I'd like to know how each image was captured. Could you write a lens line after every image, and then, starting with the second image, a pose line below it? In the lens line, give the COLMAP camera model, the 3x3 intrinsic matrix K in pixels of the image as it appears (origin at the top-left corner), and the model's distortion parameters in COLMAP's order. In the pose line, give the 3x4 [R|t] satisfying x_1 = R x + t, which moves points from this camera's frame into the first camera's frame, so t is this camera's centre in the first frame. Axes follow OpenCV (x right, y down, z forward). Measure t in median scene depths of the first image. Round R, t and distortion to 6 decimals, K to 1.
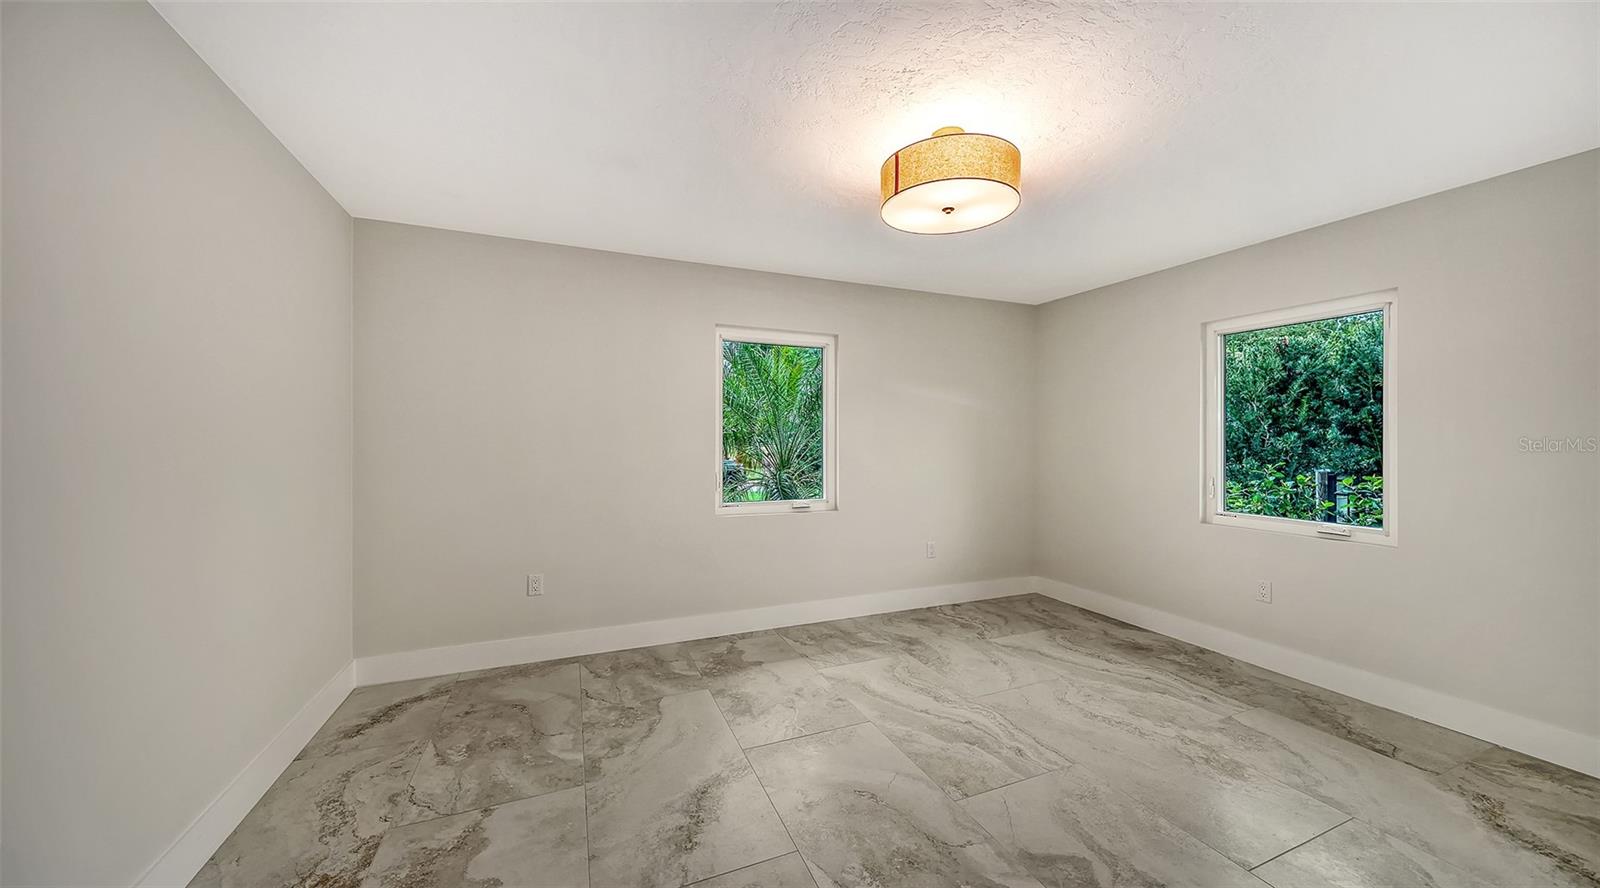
lens RADIAL K [[555.8, 0, 809.4], [0, 555.8, 442.1], [0, 0, 1]] dist [-0.006919, 0.000278]
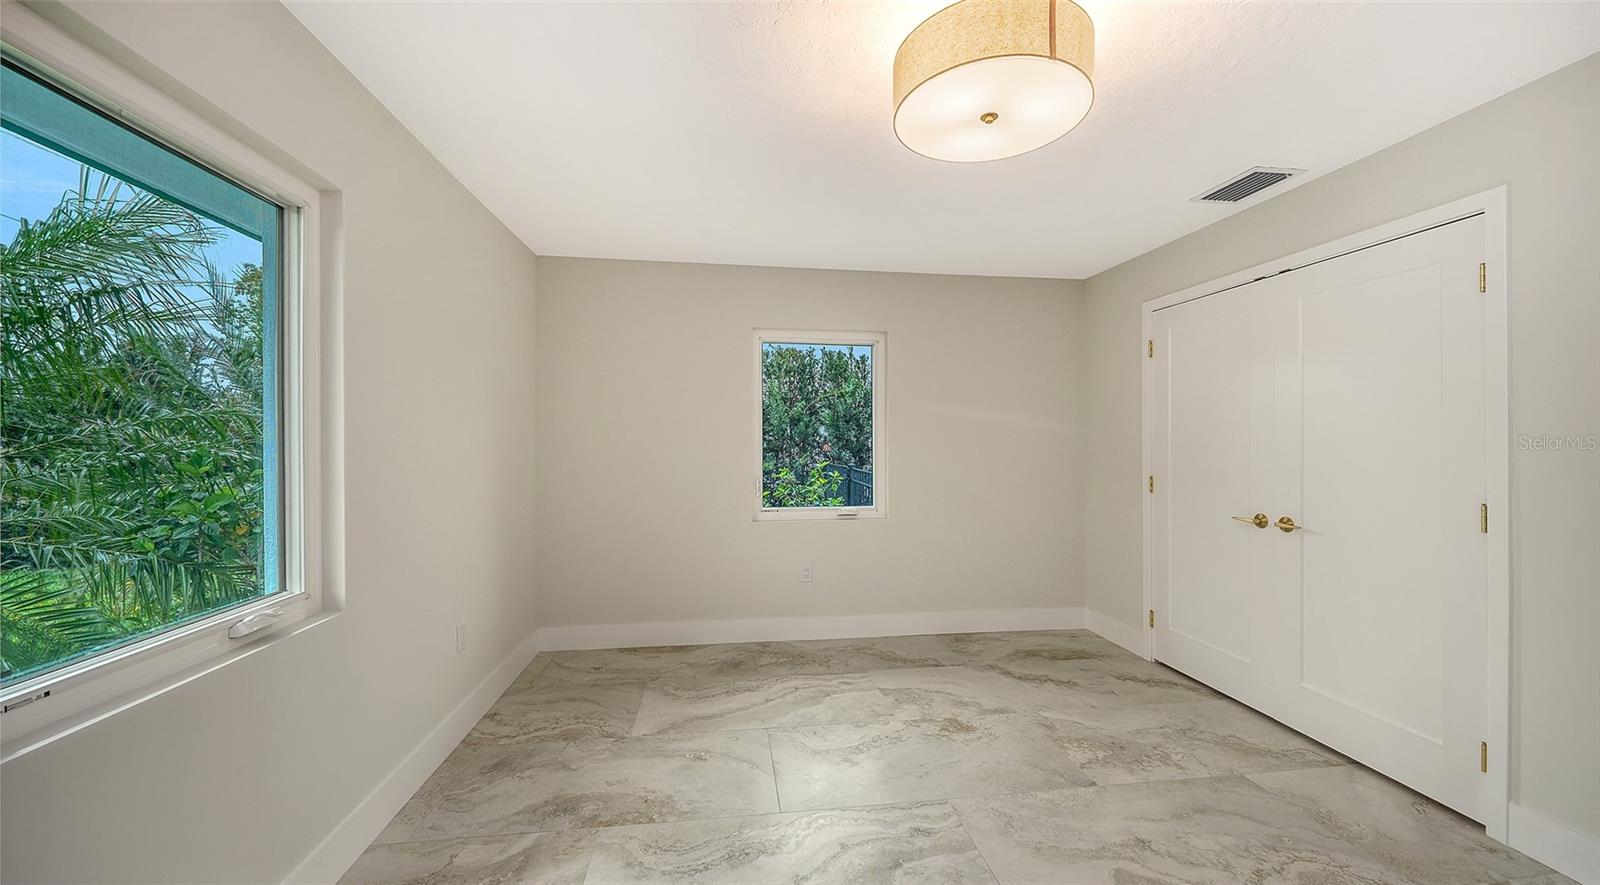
lens RADIAL K [[593.3, 0, 797.8], [0, 593.3, 439.3], [0, 0, 1]] dist [-0.002157, -0.001253]
pose [[0.265035, -0.003233, 0.964233, -0.338573], [0.003394, 0.999991, 0.002420, -0.008085], [-0.964233, 0.002632, 0.265043, 0.646227]]
